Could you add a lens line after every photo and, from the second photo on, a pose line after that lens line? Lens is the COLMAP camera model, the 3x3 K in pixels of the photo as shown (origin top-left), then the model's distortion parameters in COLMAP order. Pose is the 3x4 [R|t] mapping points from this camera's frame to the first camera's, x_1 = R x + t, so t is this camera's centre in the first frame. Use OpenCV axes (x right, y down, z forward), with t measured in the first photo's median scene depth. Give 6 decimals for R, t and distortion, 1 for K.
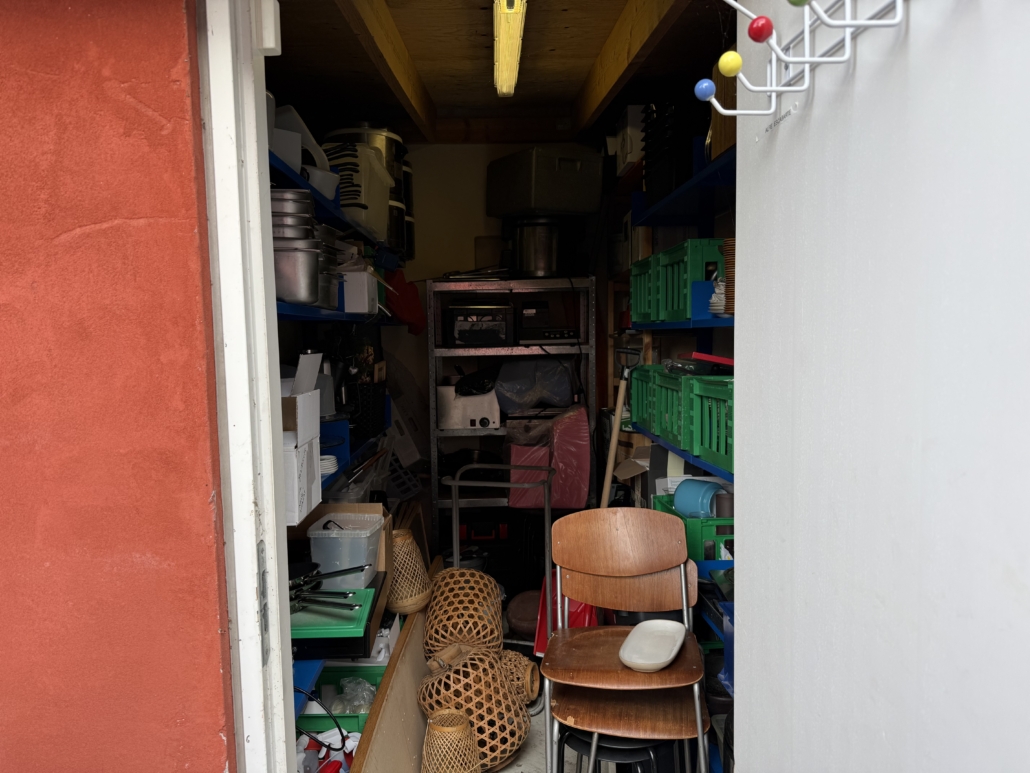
lens RADIAL K [[710.8, 0, 515.0], [0, 710.8, 386.5], [0, 0, 1]] dist [0.002595, 0.000059]
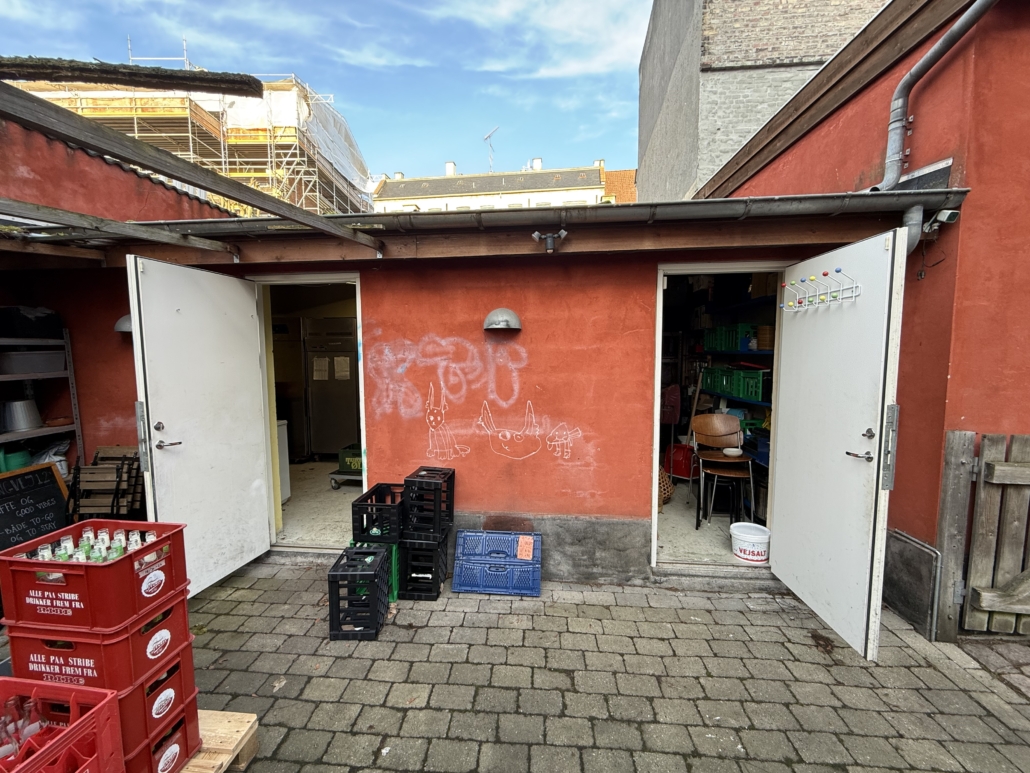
lens RADIAL K [[408.1, 0, 512.7], [0, 408.1, 385.3], [0, 0, 1]] dist [-0.000323, -0.000272]
pose [[0.992315, 0.022220, -0.121727, -0.745239], [-0.021722, 0.999749, 0.005413, 0.092249], [0.121816, -0.002727, 0.992549, -1.231155]]
